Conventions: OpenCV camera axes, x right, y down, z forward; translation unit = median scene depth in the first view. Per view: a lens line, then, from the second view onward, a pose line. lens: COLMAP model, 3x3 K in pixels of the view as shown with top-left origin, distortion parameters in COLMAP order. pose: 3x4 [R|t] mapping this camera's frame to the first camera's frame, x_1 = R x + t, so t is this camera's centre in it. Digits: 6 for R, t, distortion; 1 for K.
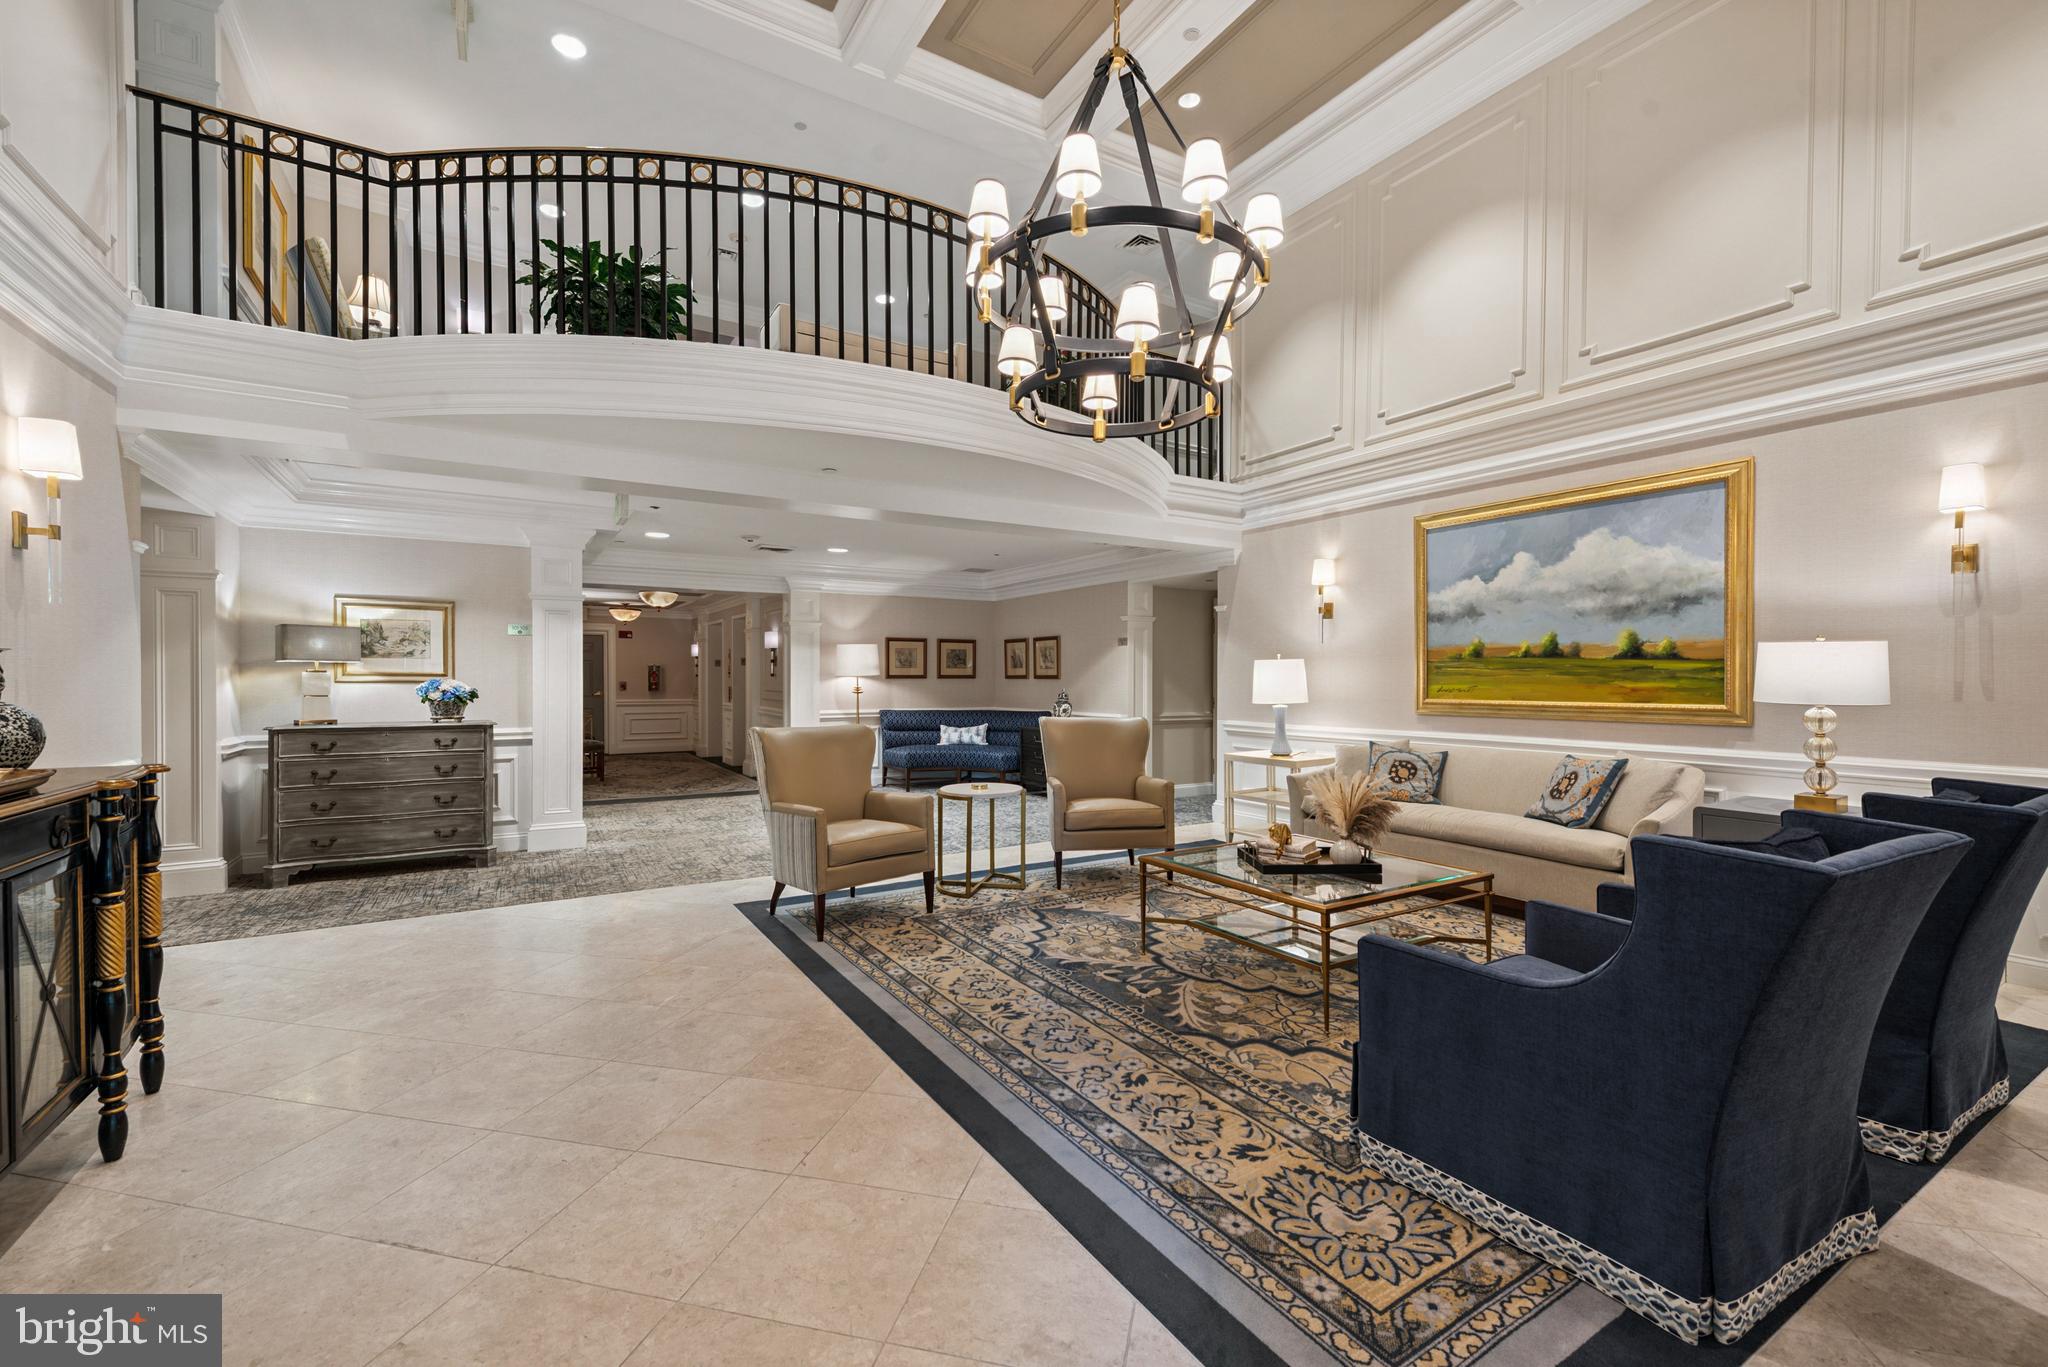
lens RADIAL K [[871.4, 0, 1038.0], [0, 871.4, 685.1], [0, 0, 1]] dist [0.014470, -0.004601]
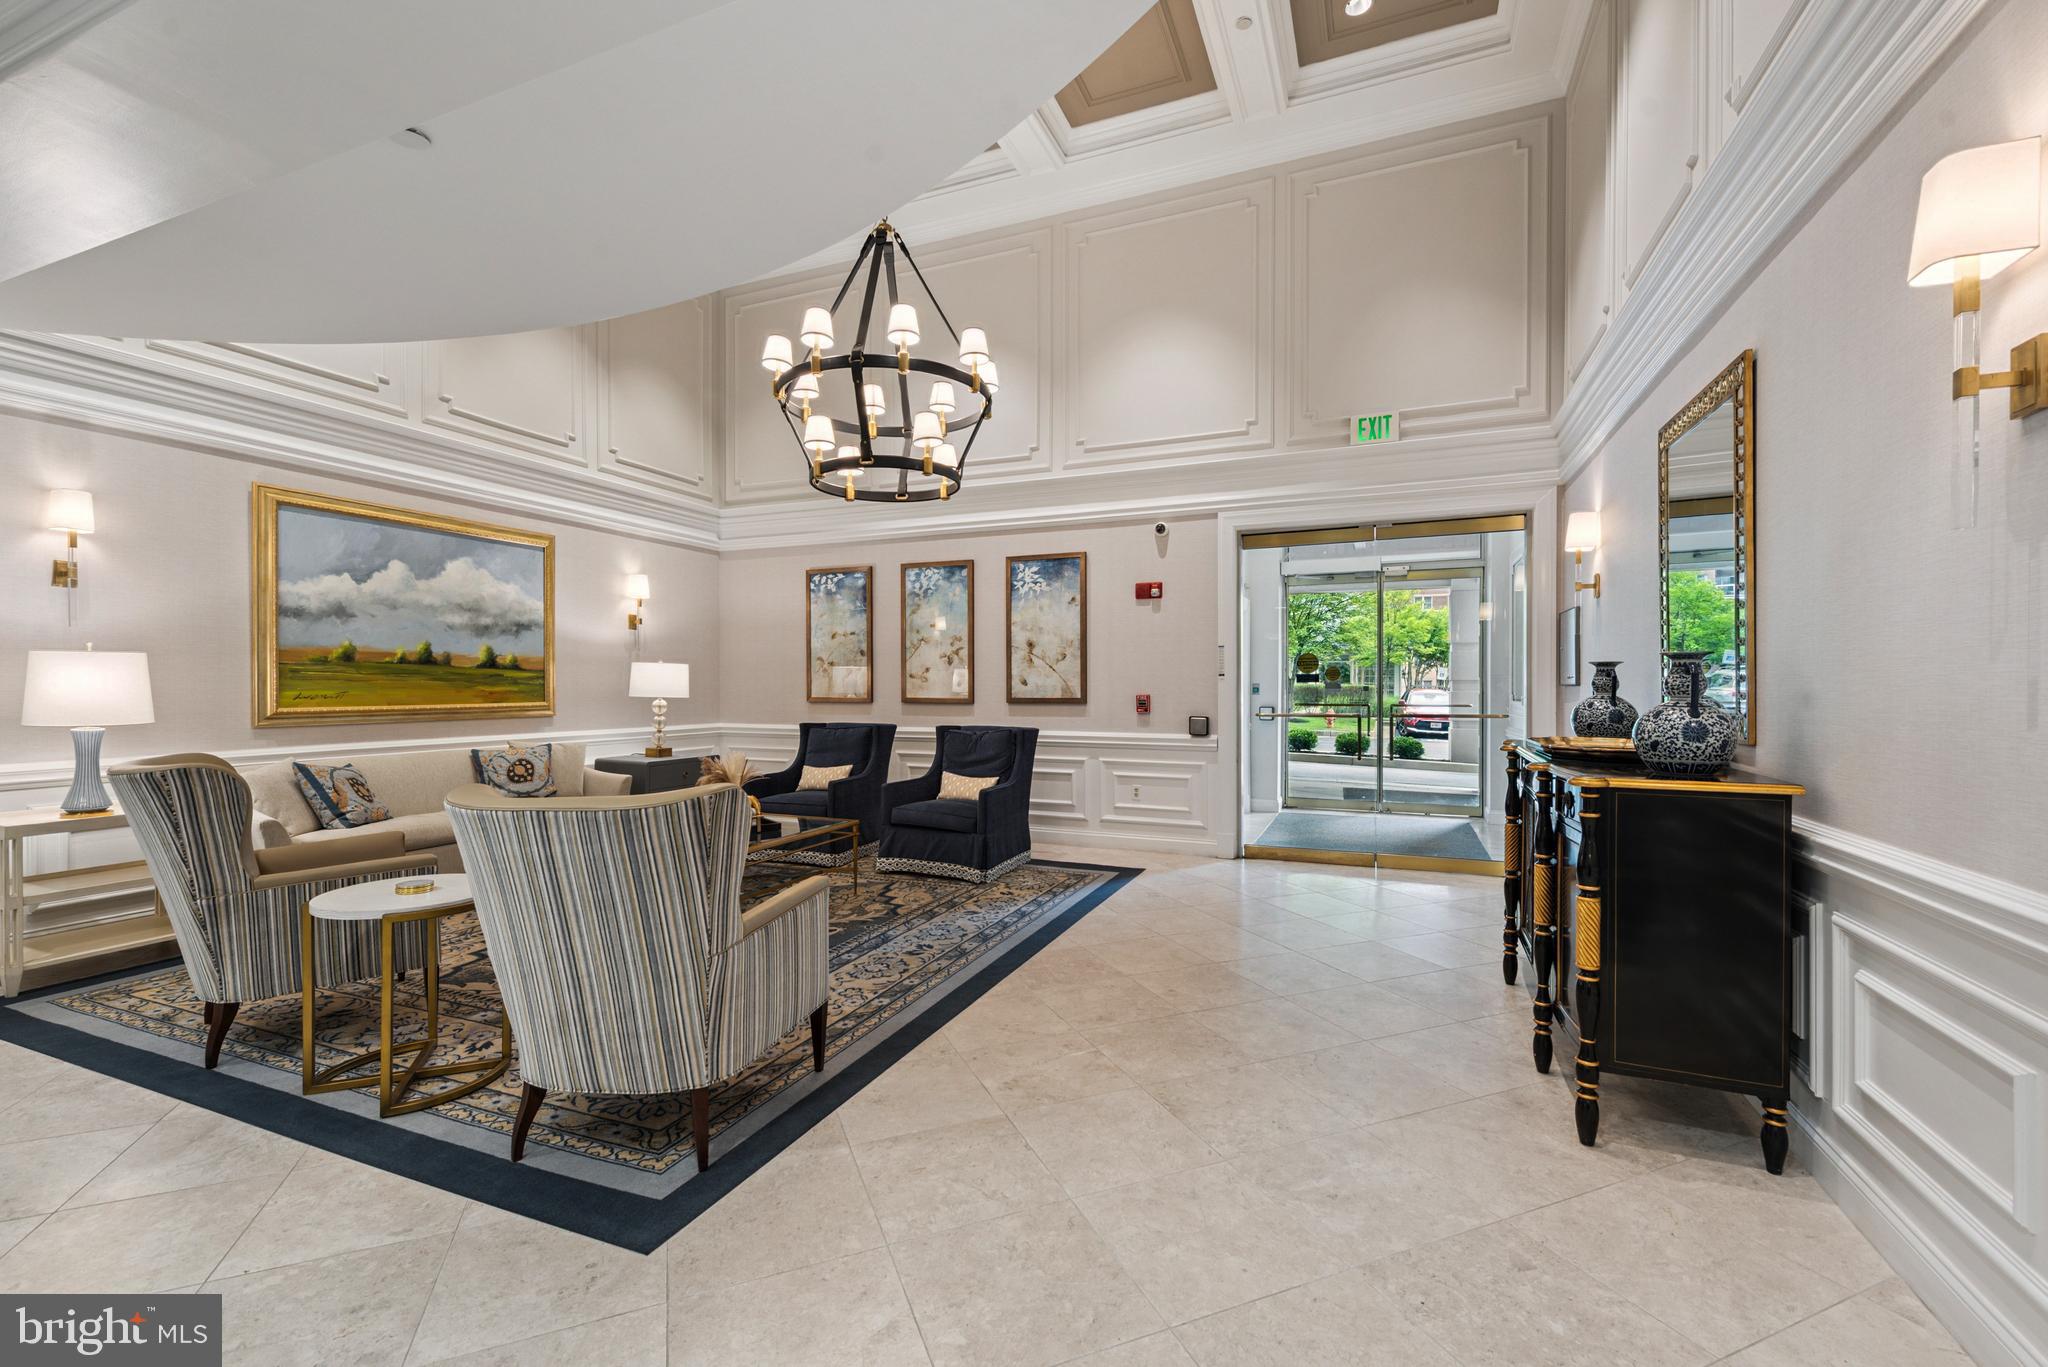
lens RADIAL K [[871.4, 0, 1023.9], [0, 871.4, 688.0], [0, 0, 1]] dist [0.014470, -0.004601]
pose [[-0.587077, -0.001994, 0.809528, -0.786455], [0.008020, 0.999934, 0.008278, -0.005782], [-0.809491, 0.011352, -0.587022, 1.119301]]
